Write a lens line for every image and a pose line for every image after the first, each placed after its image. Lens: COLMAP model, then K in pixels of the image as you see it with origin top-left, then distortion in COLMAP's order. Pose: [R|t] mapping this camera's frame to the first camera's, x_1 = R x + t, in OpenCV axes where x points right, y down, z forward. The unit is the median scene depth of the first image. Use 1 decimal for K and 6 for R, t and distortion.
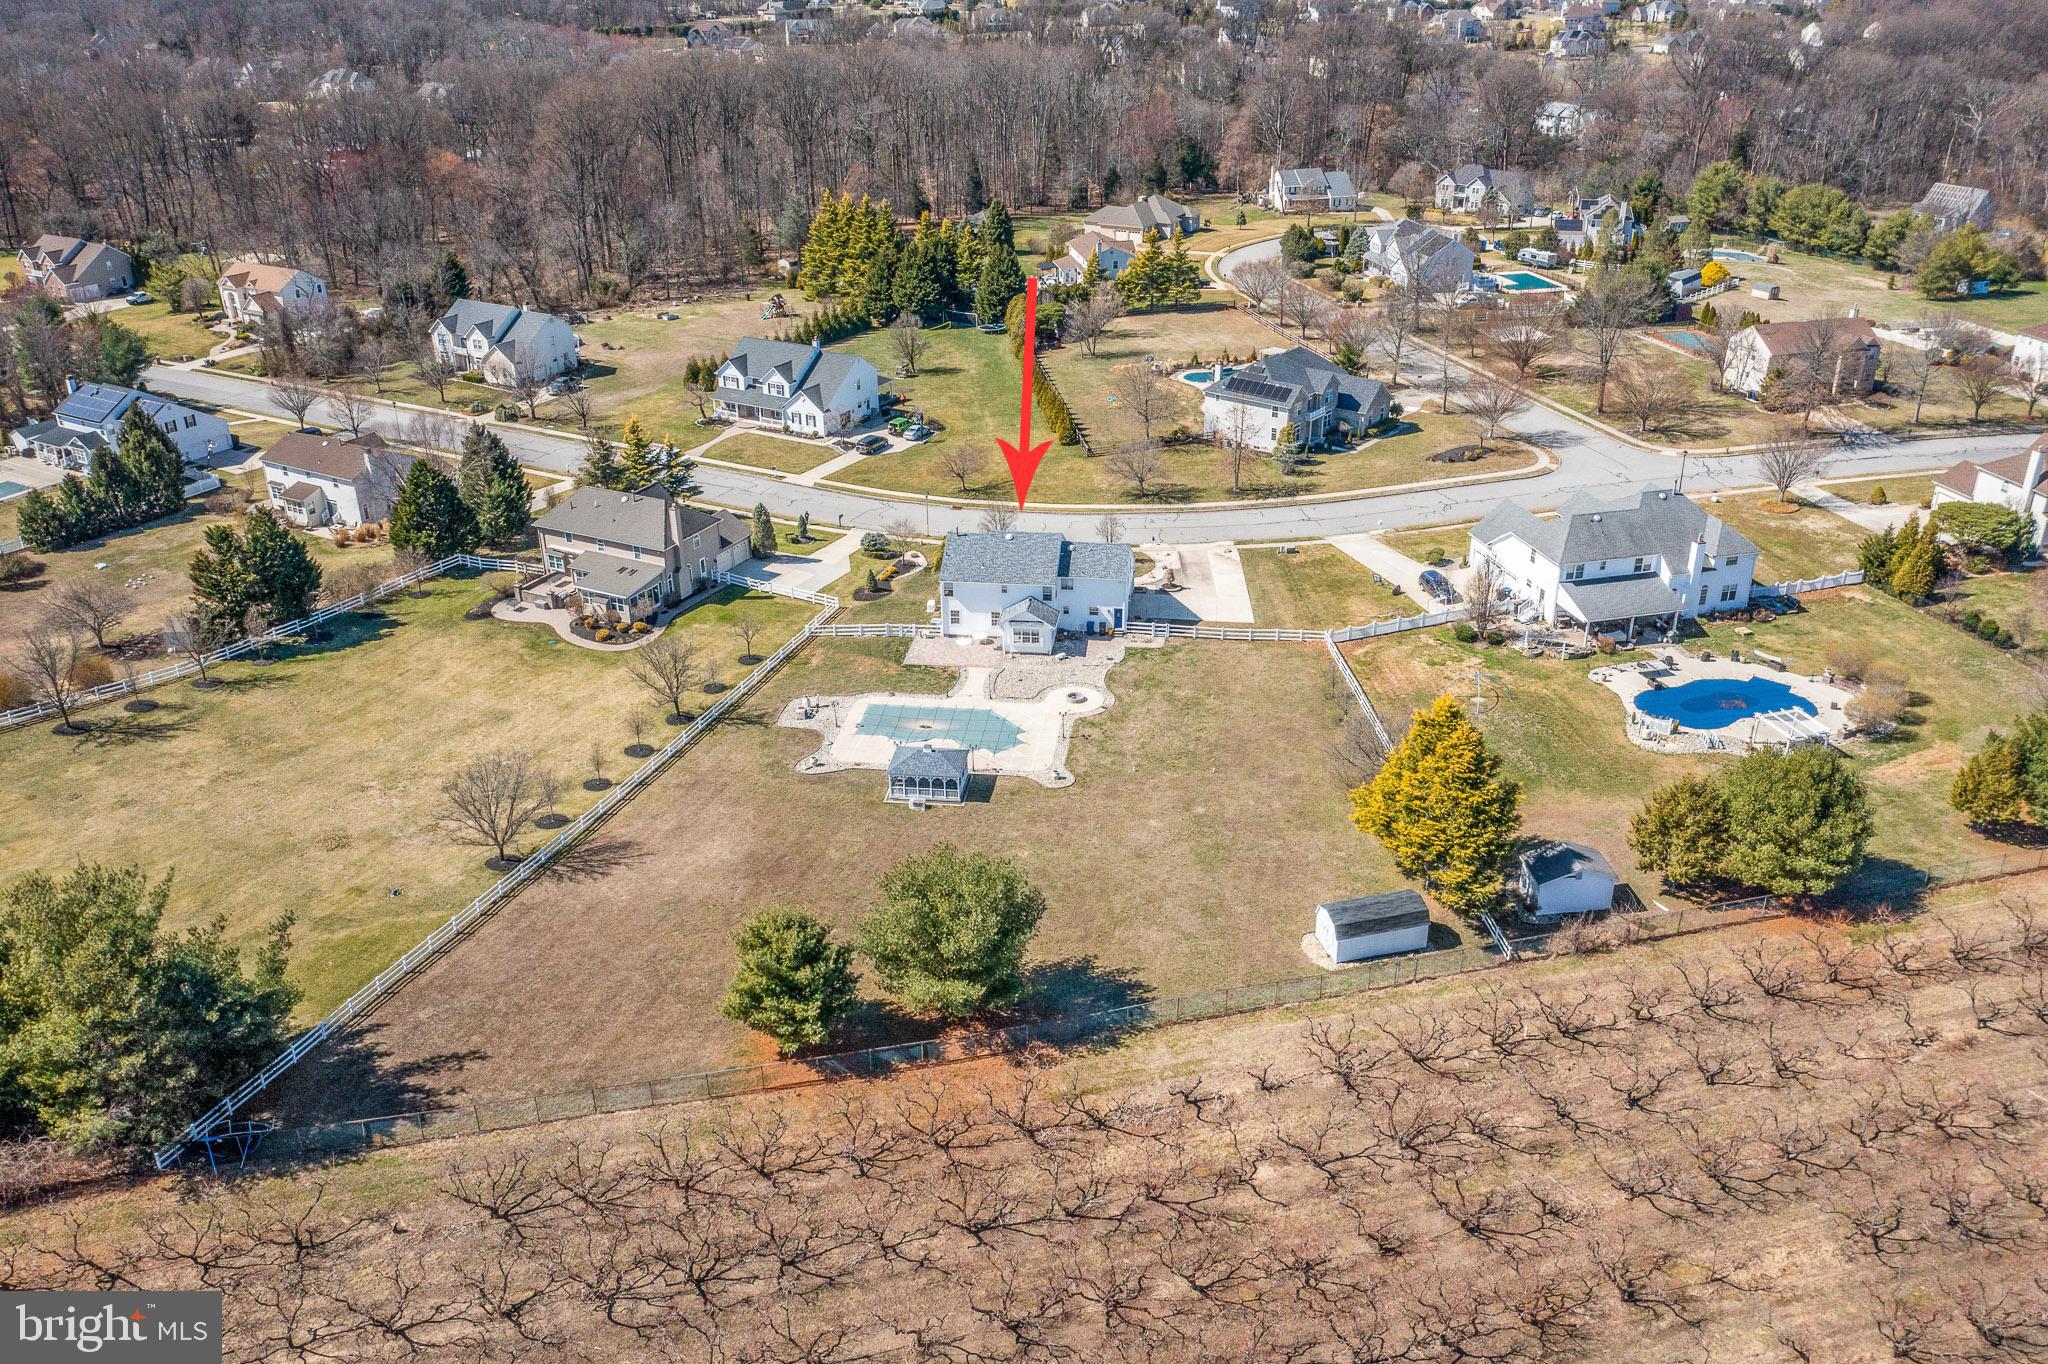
lens RADIAL K [[1615.9, 0, 1017.7], [0, 1615.9, 657.3], [0, 0, 1]] dist [-0.027675, 0.008324]
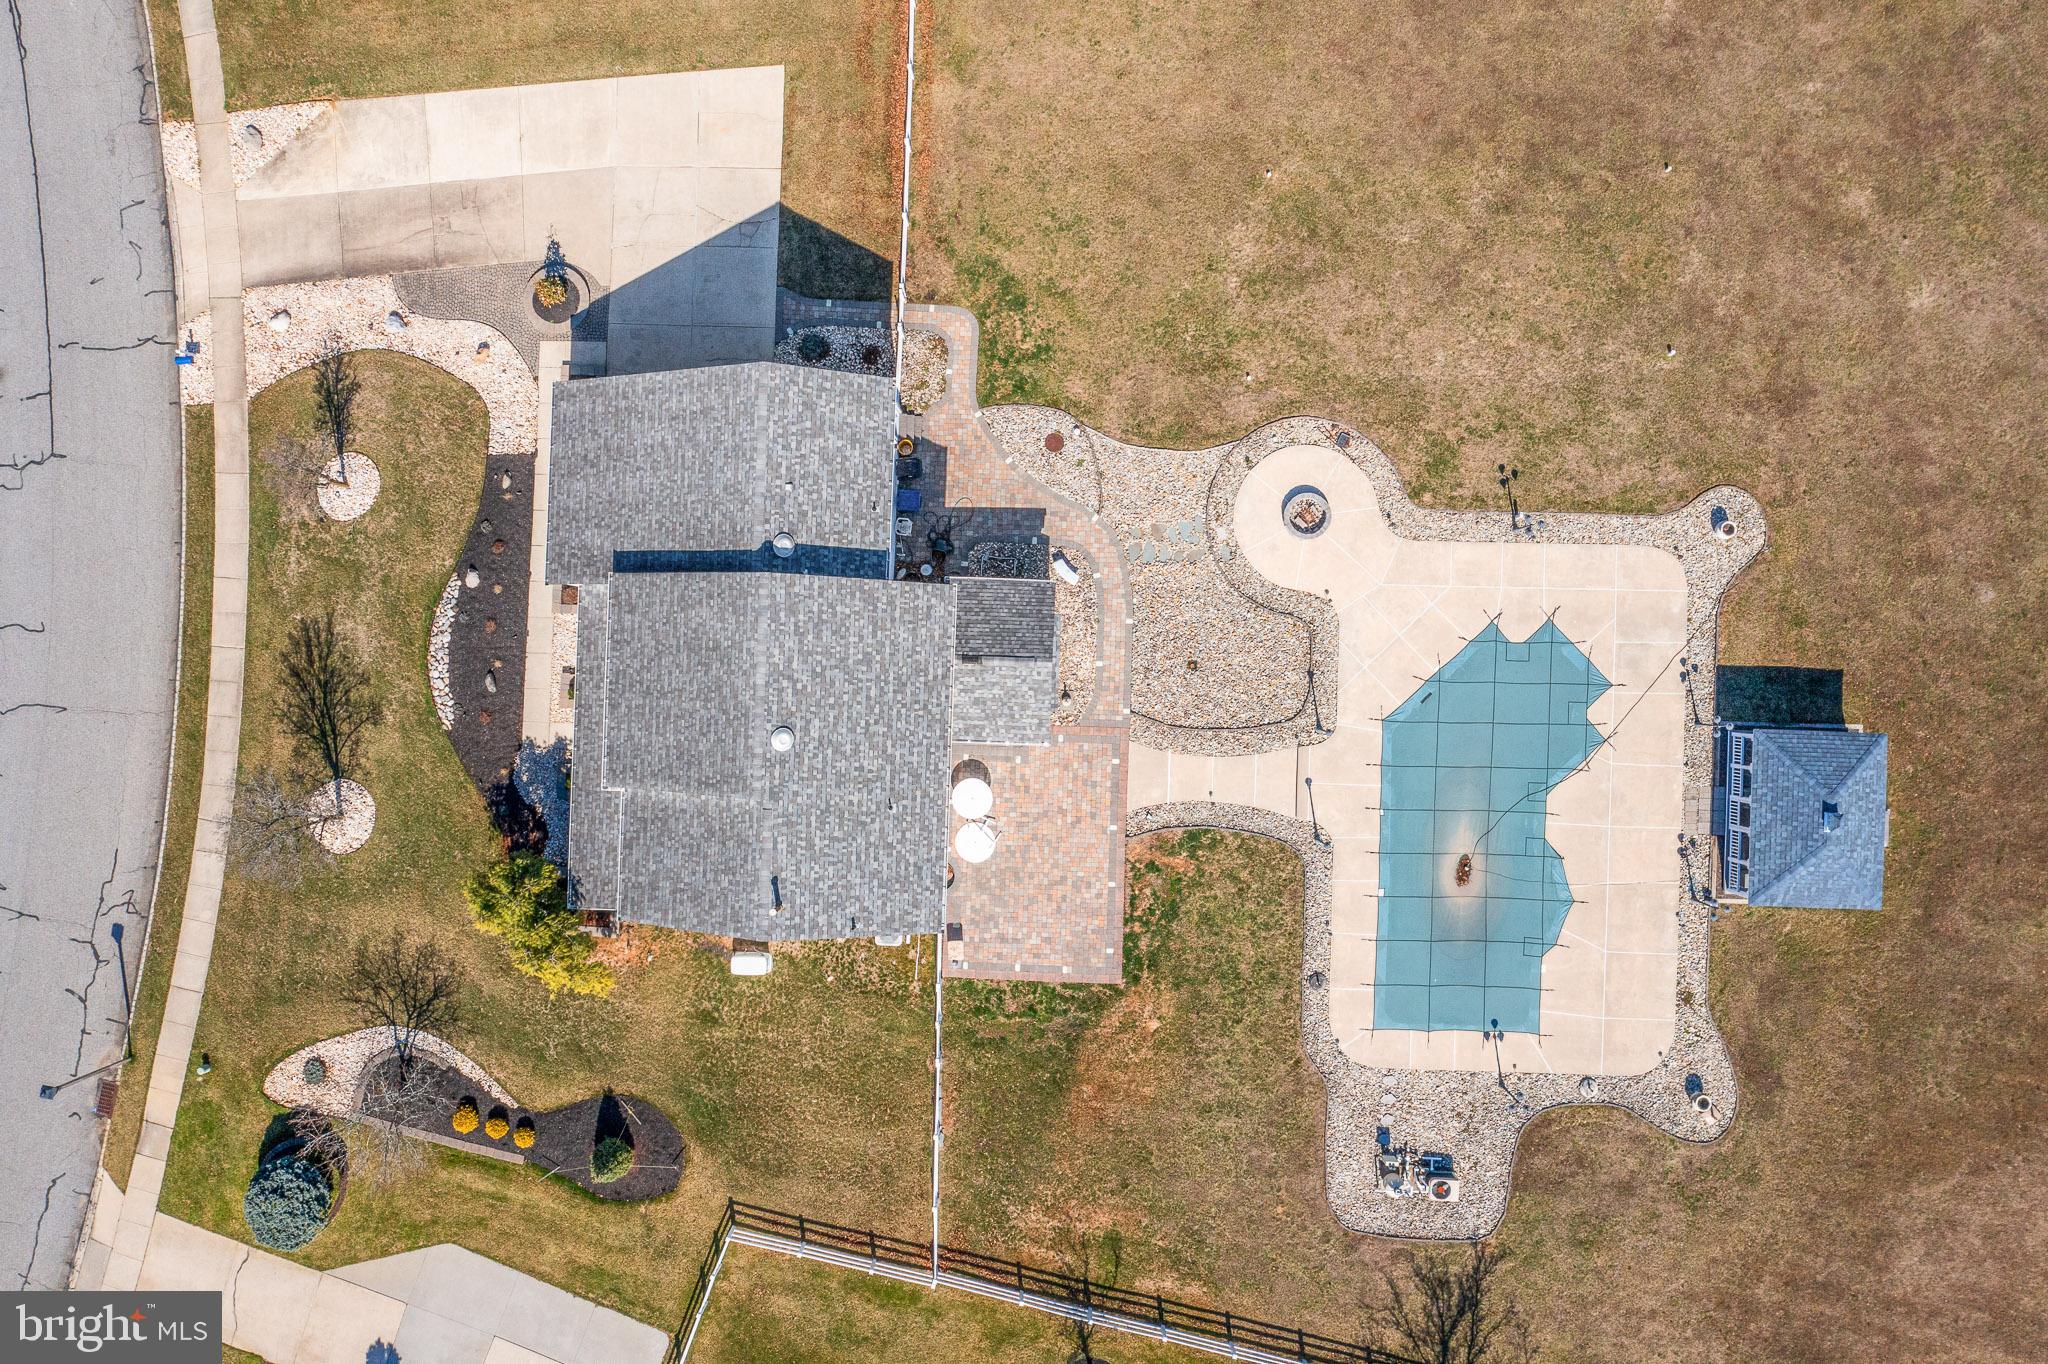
lens RADIAL K [[1615.9, 0, 1017.7], [0, 1615.9, 657.3], [0, 0, 1]] dist [-0.027675, 0.008324]
pose [[-0.101953, -0.994651, 0.016566, 0.001233], [0.447377, -0.030970, 0.893809, -0.310697], [-0.888515, 0.098538, 0.448142, 0.760304]]
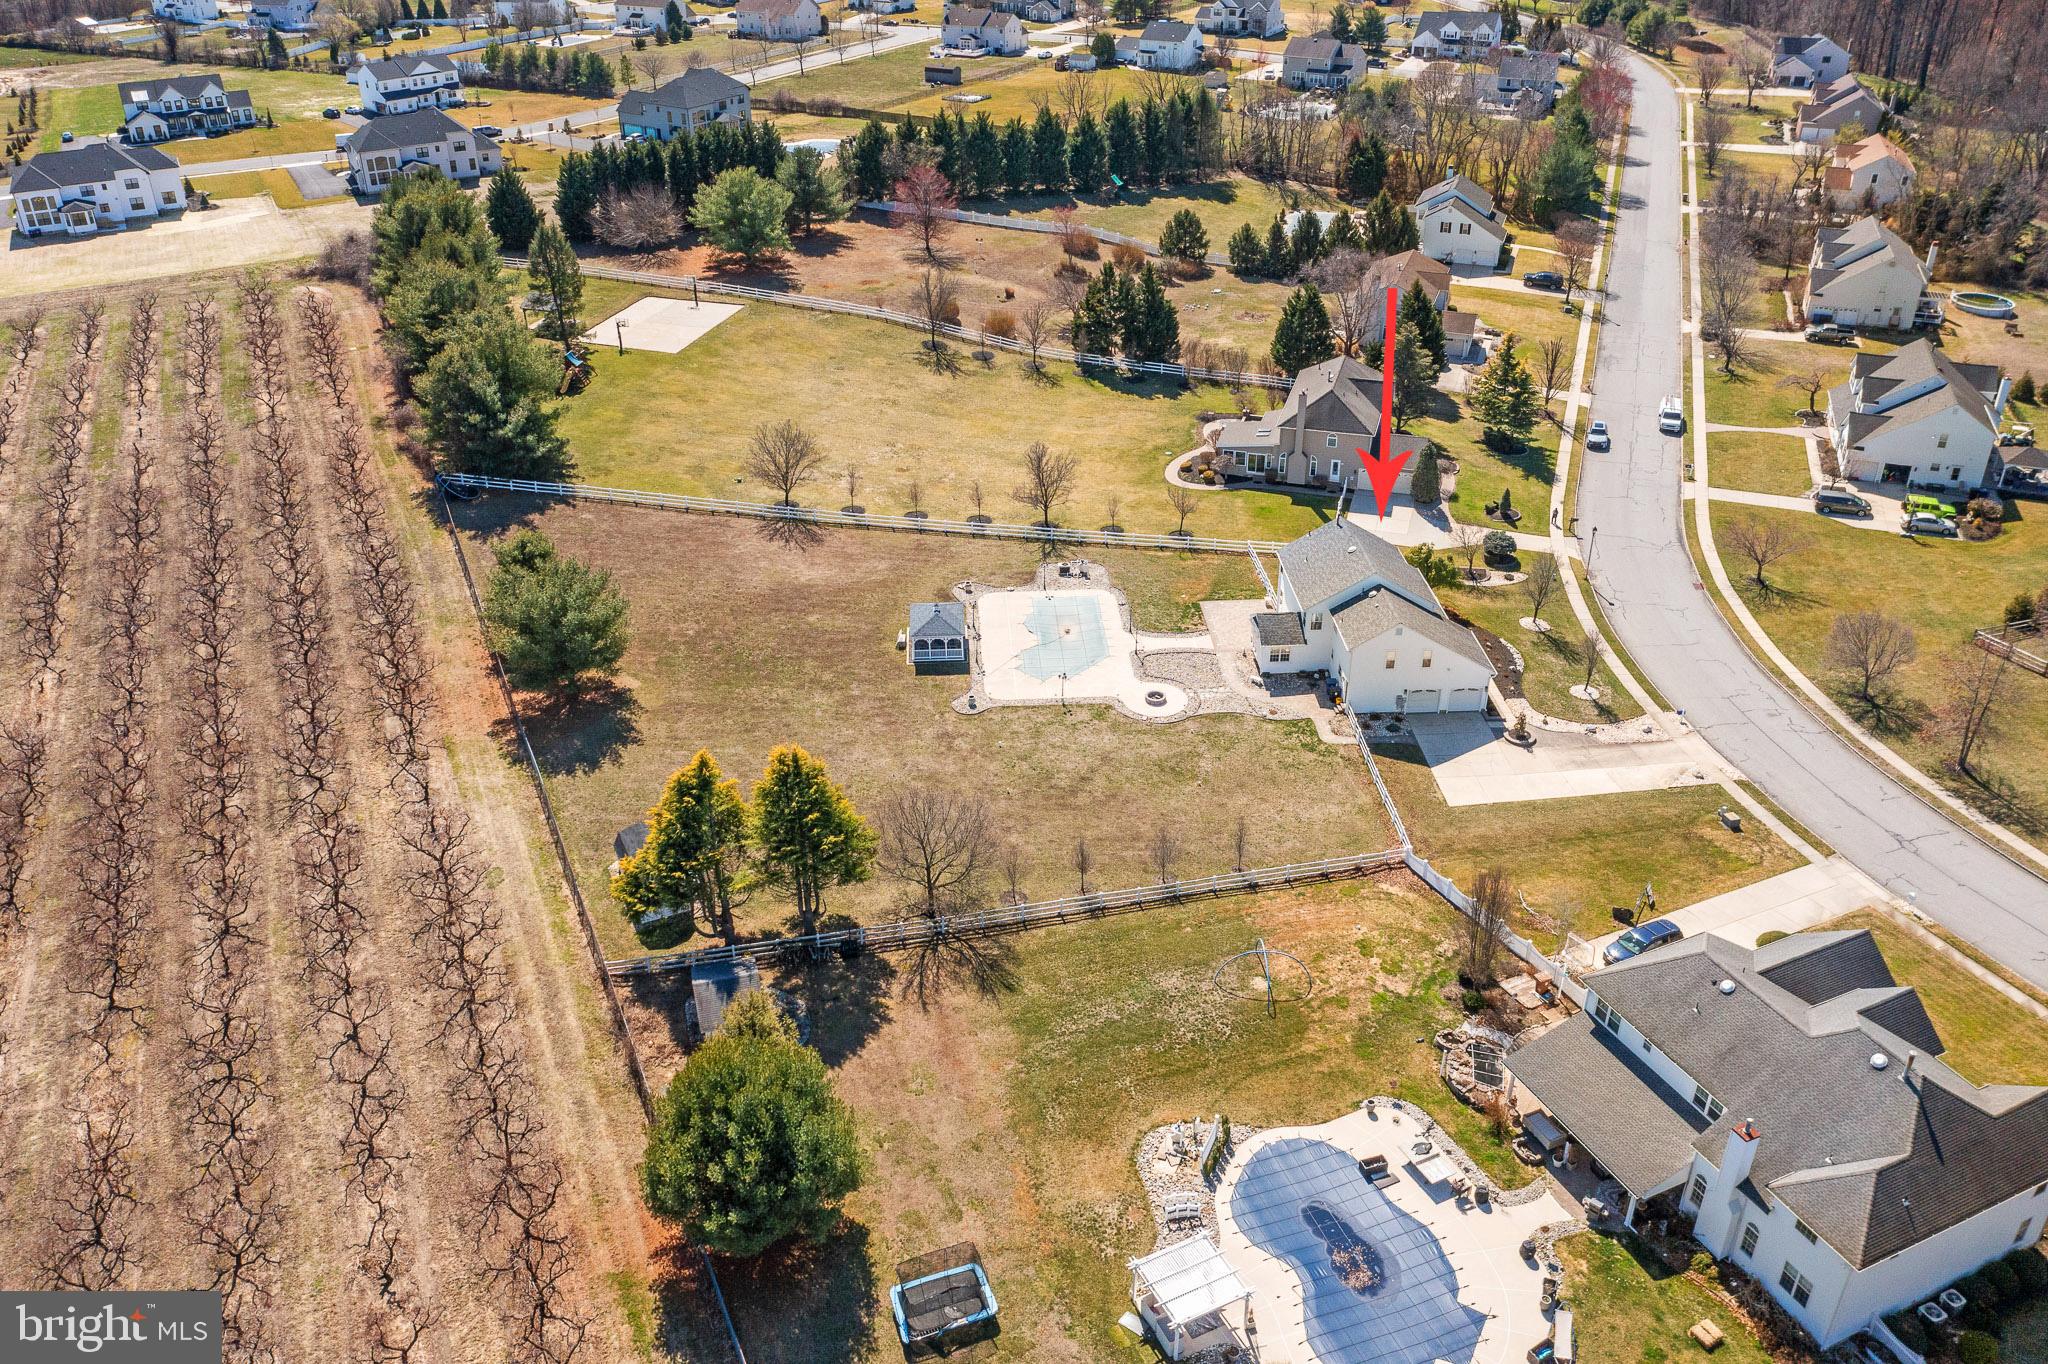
lens RADIAL K [[1615.9, 0, 1017.7], [0, 1615.9, 657.3], [0, 0, 1]] dist [-0.027675, 0.008324]
pose [[0.184563, 0.493102, -0.850169, 0.658907], [-0.410392, 0.824672, 0.389222, -0.264939], [0.893037, 0.277067, 0.354569, 0.520839]]
